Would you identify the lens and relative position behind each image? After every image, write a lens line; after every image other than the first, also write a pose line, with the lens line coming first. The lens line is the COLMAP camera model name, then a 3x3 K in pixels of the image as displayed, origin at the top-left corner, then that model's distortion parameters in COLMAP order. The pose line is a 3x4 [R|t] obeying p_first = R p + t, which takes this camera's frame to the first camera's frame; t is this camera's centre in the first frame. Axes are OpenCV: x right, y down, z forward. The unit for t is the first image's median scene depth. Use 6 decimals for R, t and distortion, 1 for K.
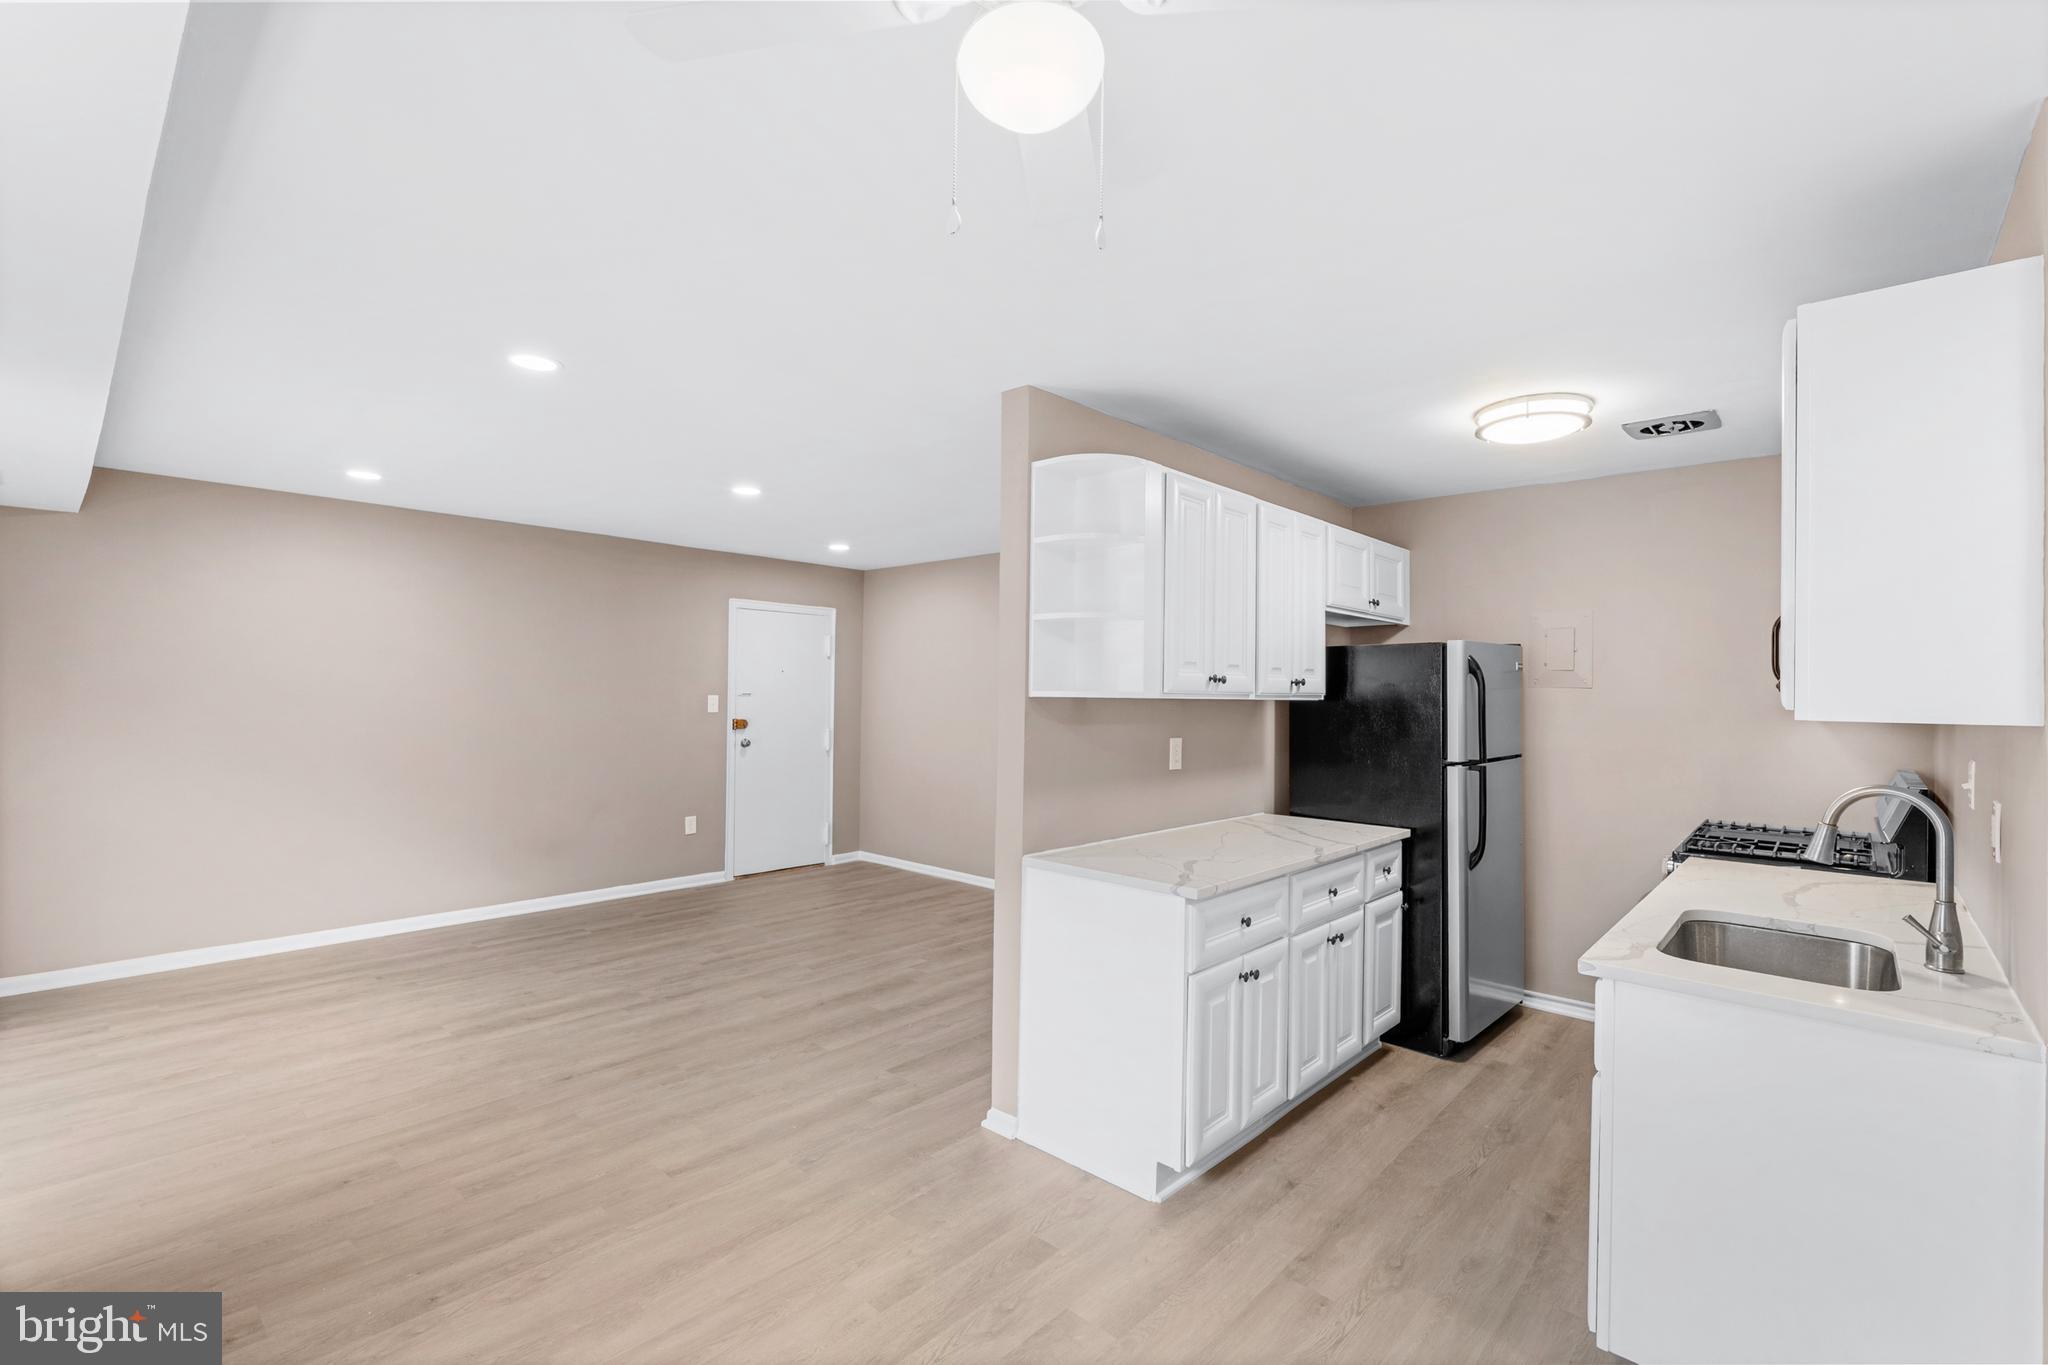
lens RADIAL K [[915.7, 0, 1030.1], [0, 915.7, 702.1], [0, 0, 1]] dist [-0.000232, 0.000017]
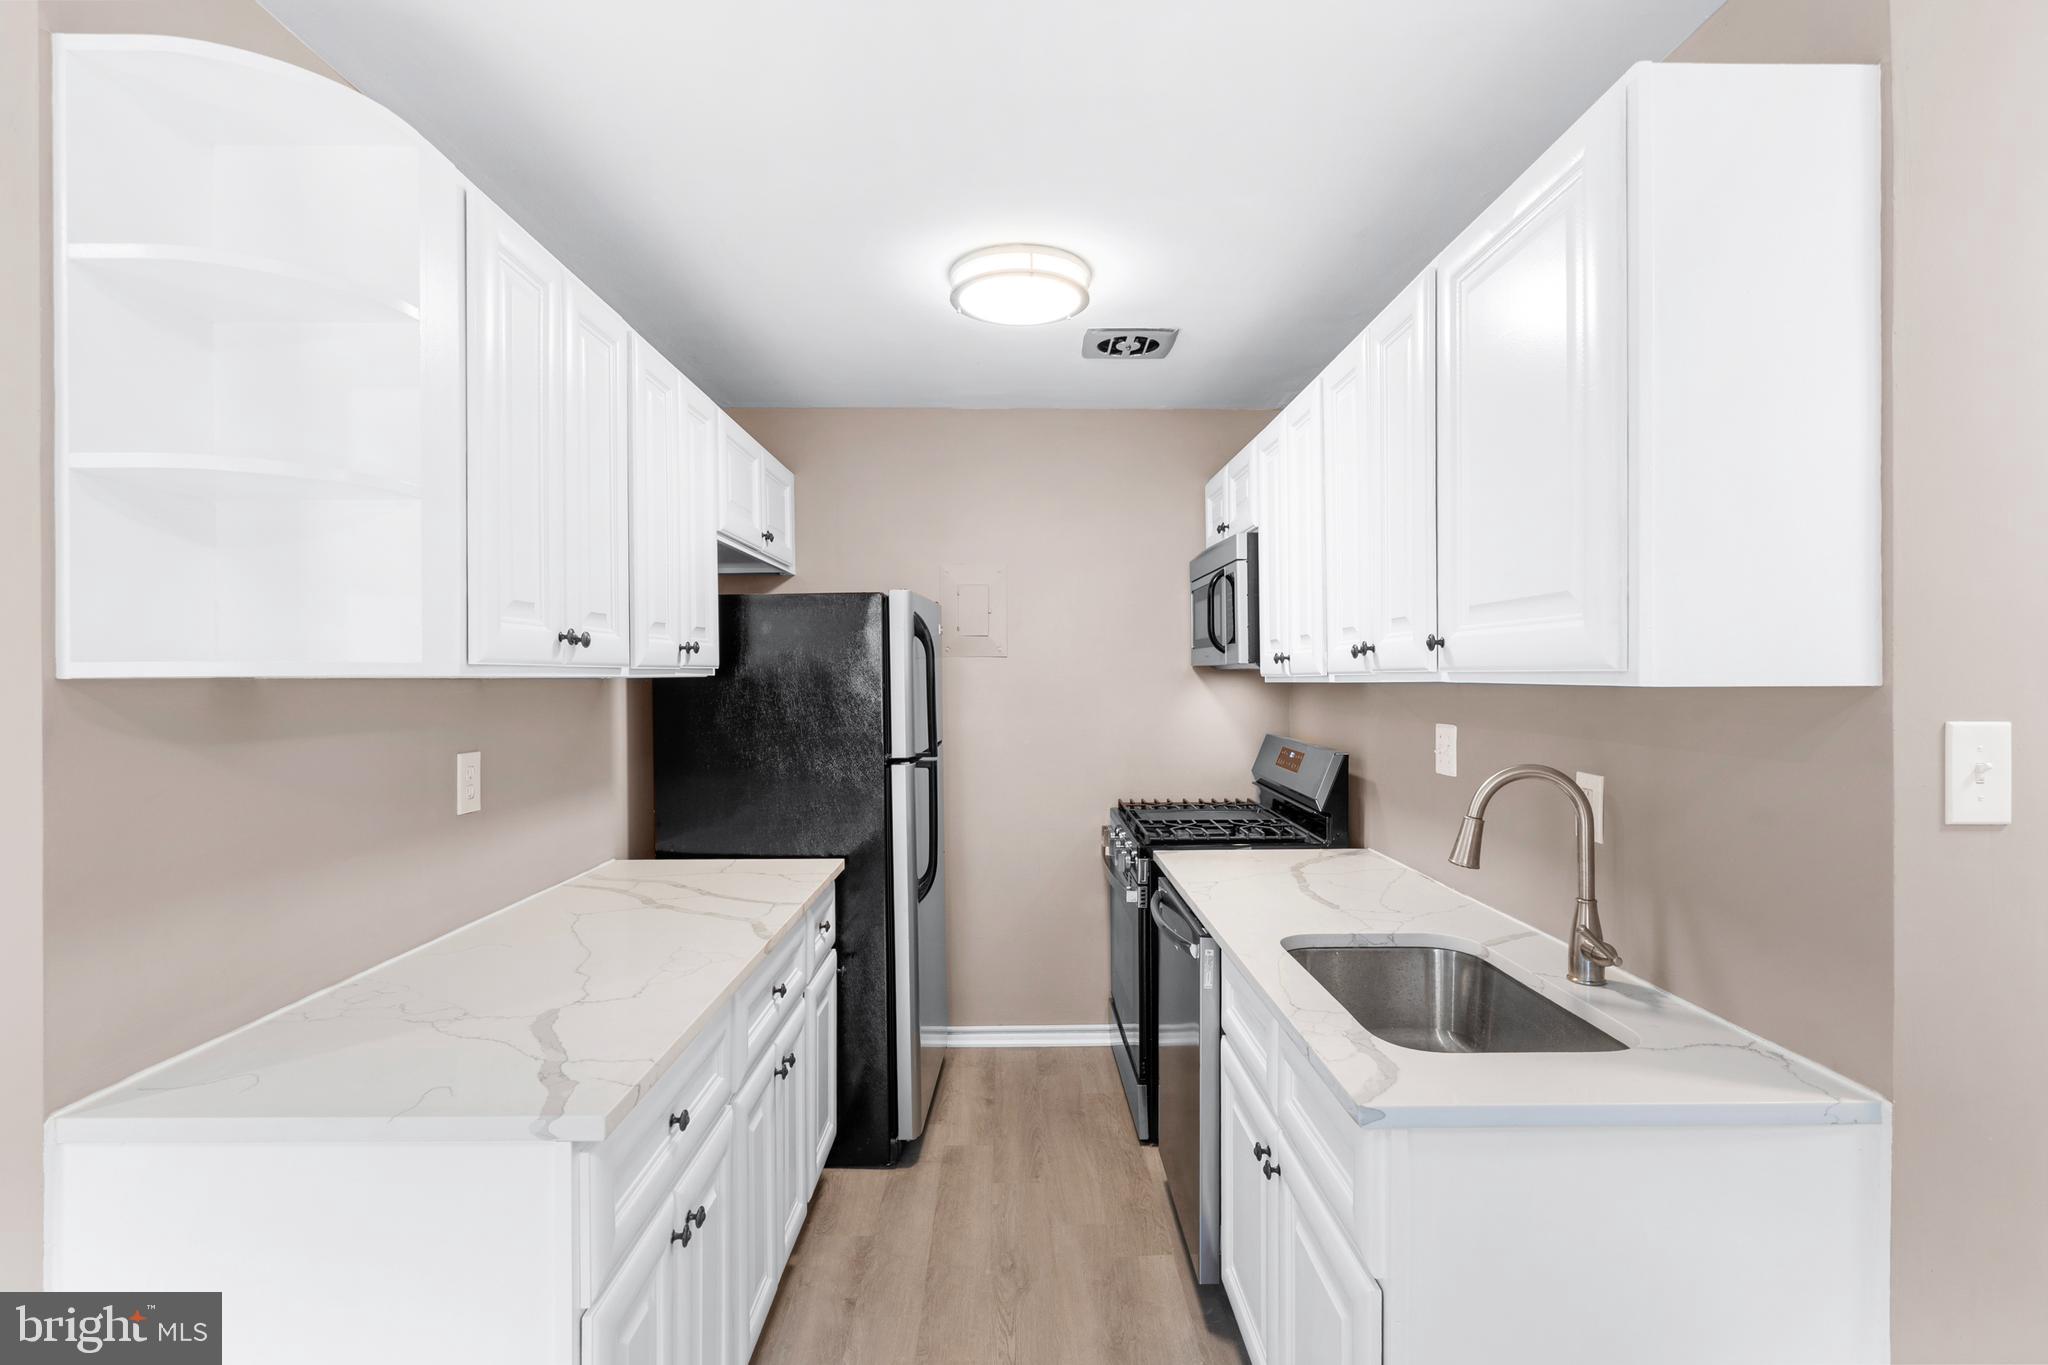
lens RADIAL K [[967.0, 0, 1031.6], [0, 967.0, 676.2], [0, 0, 1]] dist [-0.001884, -0.000633]
pose [[0.726342, -0.017392, 0.687114, 0.013739], [0.020774, 0.999779, 0.003346, 0.000192], [-0.687020, 0.011844, 0.726542, 0.370712]]
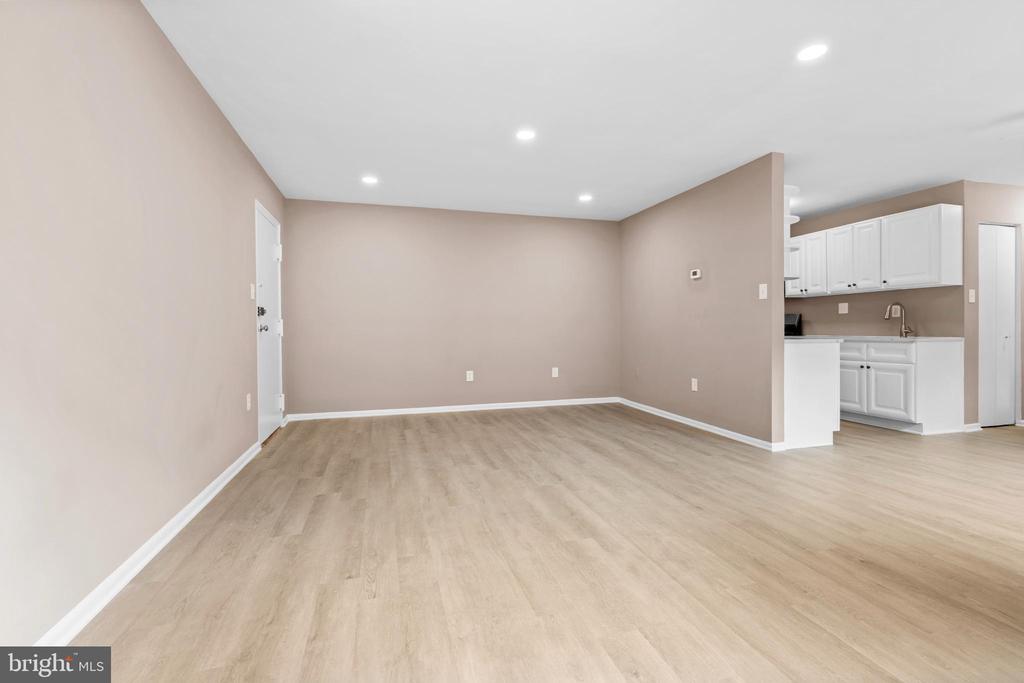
lens RADIAL K [[461.0, 0, 511.8], [0, 461.0, 331.6], [0, 0, 1]] dist [-0.000965, -0.000212]
pose [[0.507677, -0.020658, 0.861300, -1.266664], [0.020351, 0.999721, 0.011982, 0.093052], [-0.861307, 0.011445, 0.507955, 0.830953]]
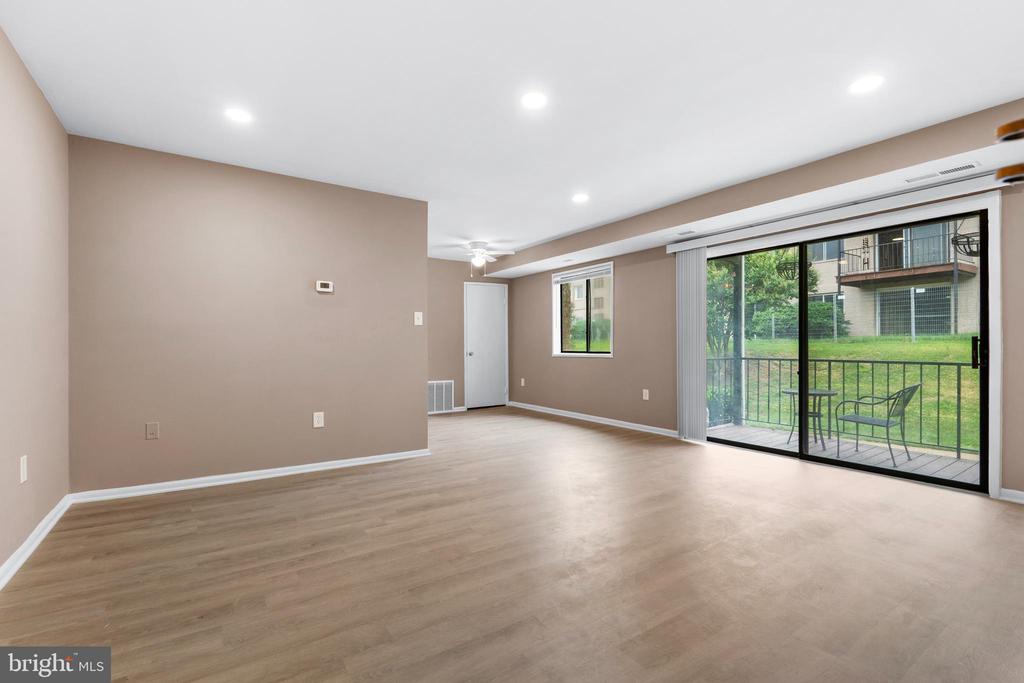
lens RADIAL K [[457.9, 0, 515.1], [0, 457.9, 351.3], [0, 0, 1]] dist [-0.000232, 0.000017]
pose [[-0.975491, -0.013827, 0.219606, -0.541365], [-0.012220, 0.999888, 0.008673, 0.095042], [-0.219702, 0.005777, -0.975550, 2.024588]]
